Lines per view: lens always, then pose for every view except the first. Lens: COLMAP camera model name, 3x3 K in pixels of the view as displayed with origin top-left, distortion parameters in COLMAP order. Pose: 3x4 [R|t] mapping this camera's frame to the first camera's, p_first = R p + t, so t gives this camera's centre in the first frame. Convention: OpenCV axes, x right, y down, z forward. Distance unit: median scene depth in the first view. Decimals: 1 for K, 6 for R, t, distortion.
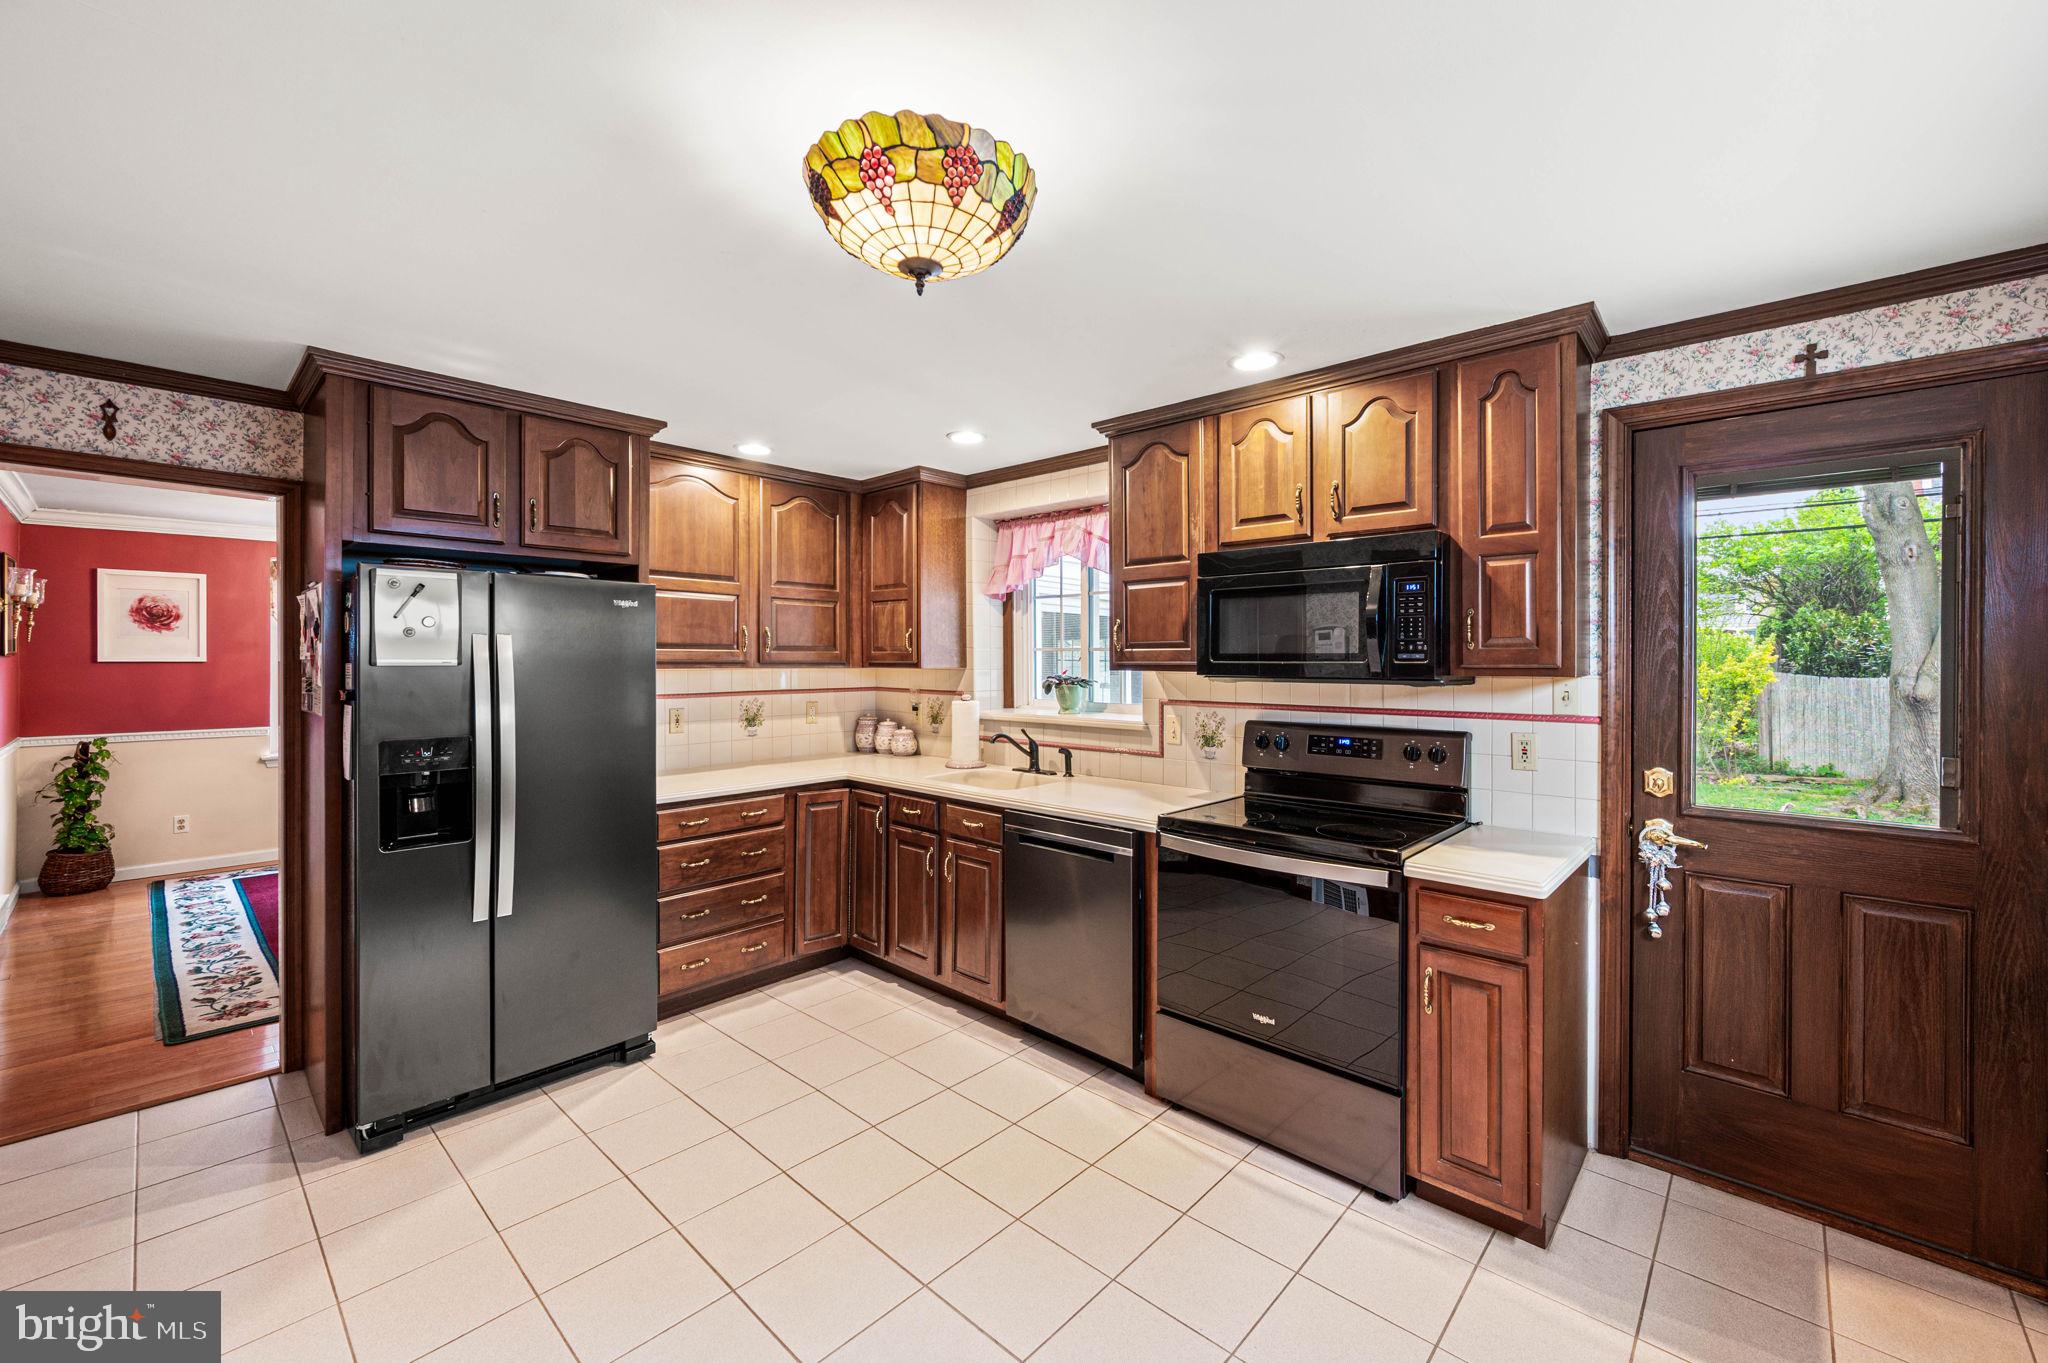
lens RADIAL K [[818.7, 0, 1036.1], [0, 818.7, 676.8], [0, 0, 1]] dist [-0.000981, 0.000025]
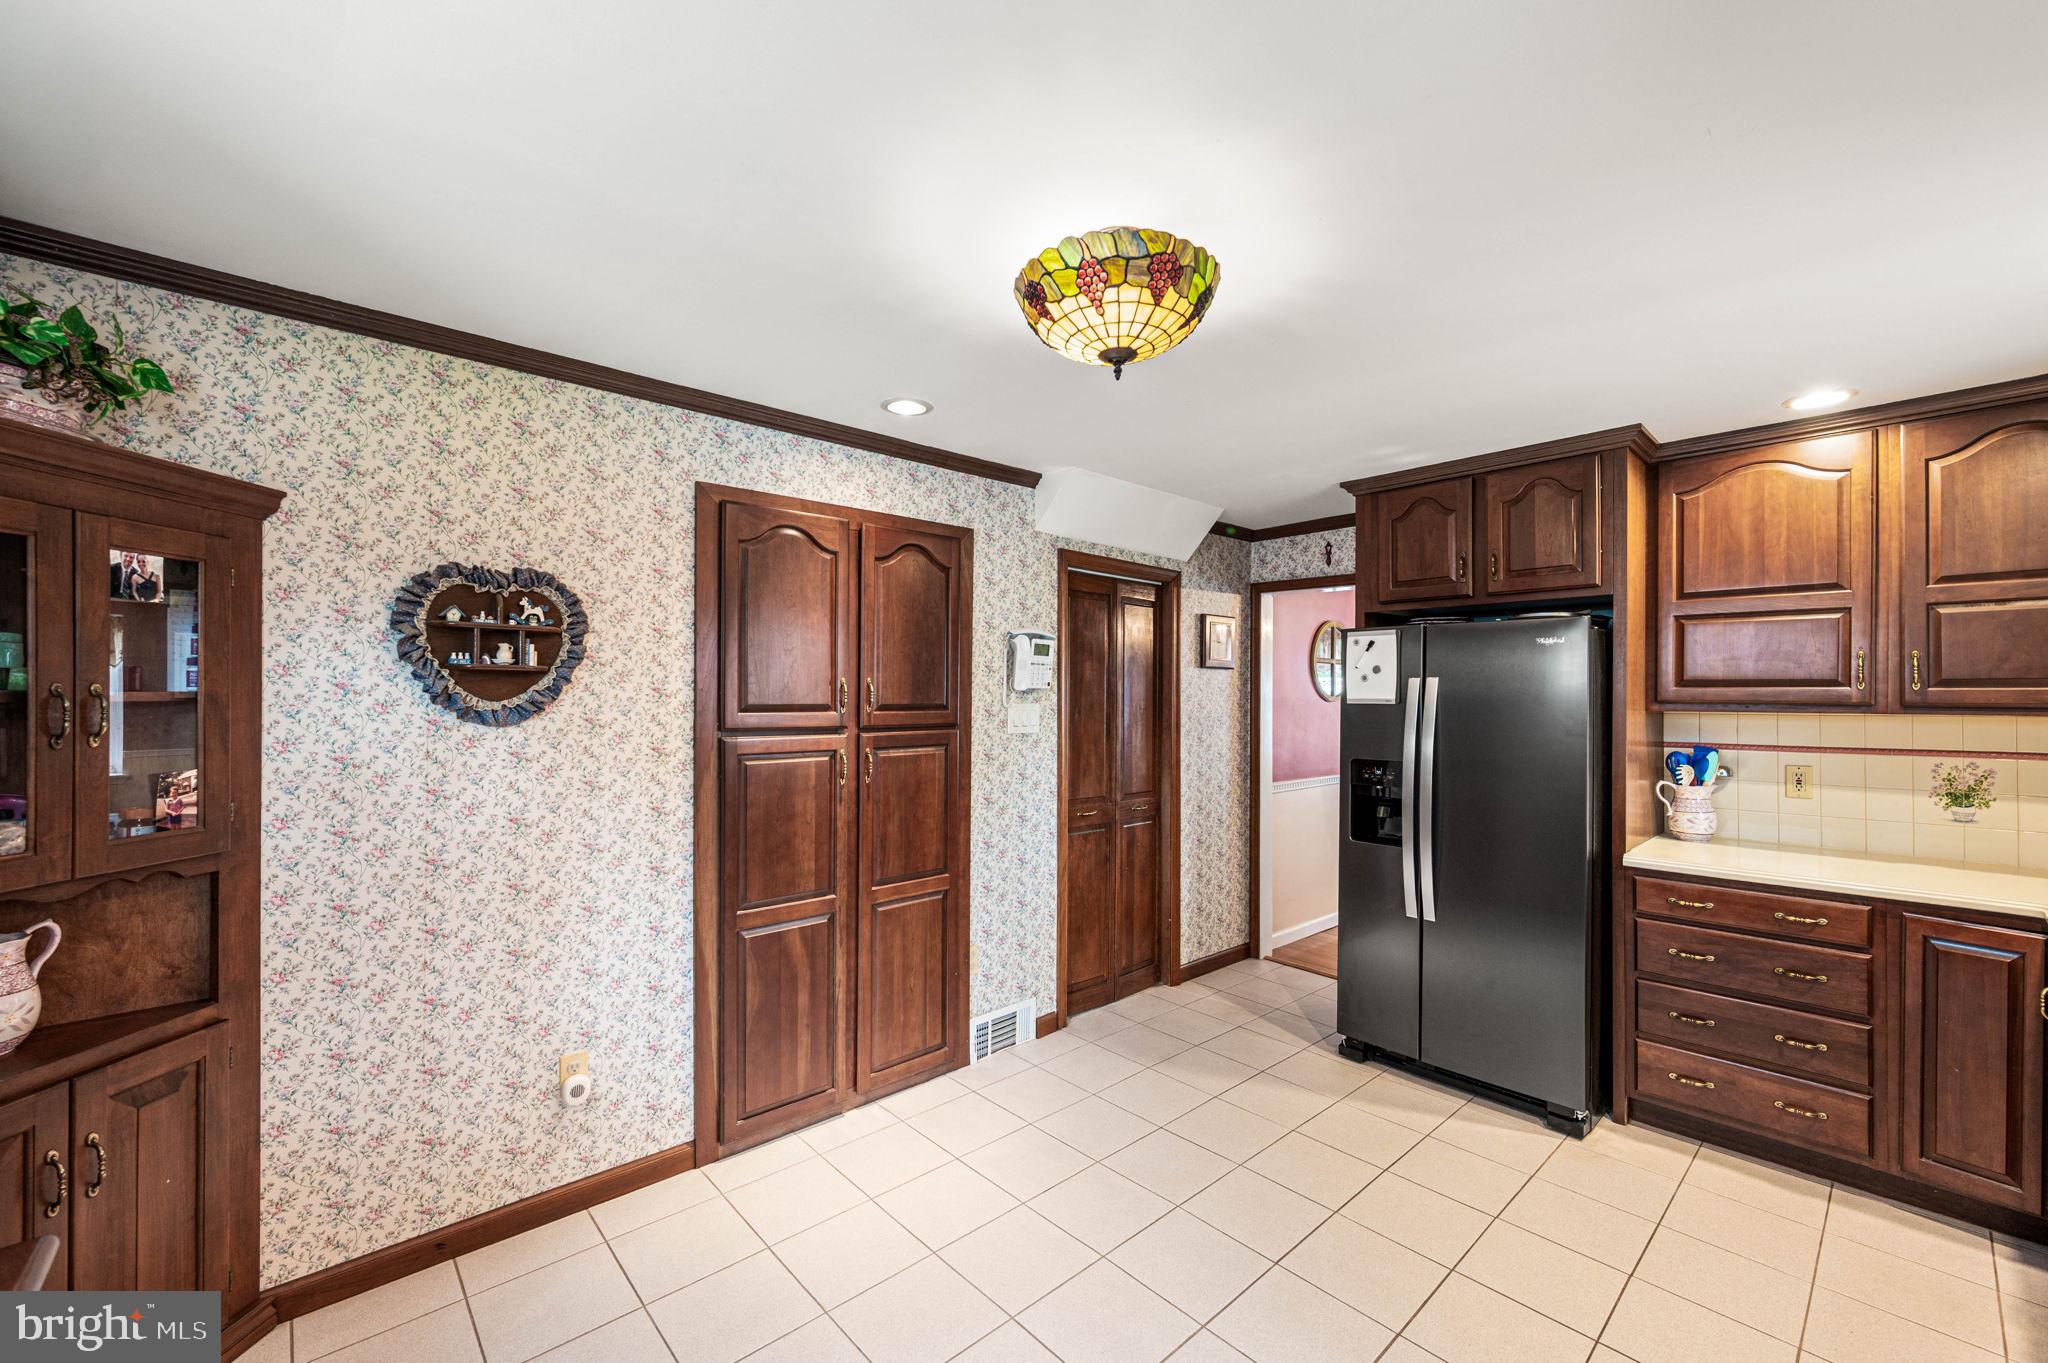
lens RADIAL K [[823.7, 0, 1037.7], [0, 823.7, 694.6], [0, 0, 1]] dist [0.001187, 0.000007]
pose [[-0.088030, -0.002577, -0.996115, 0.505728], [-0.024208, 0.999707, -0.000447, -0.011736], [0.995824, 0.024075, -0.088066, 0.490583]]
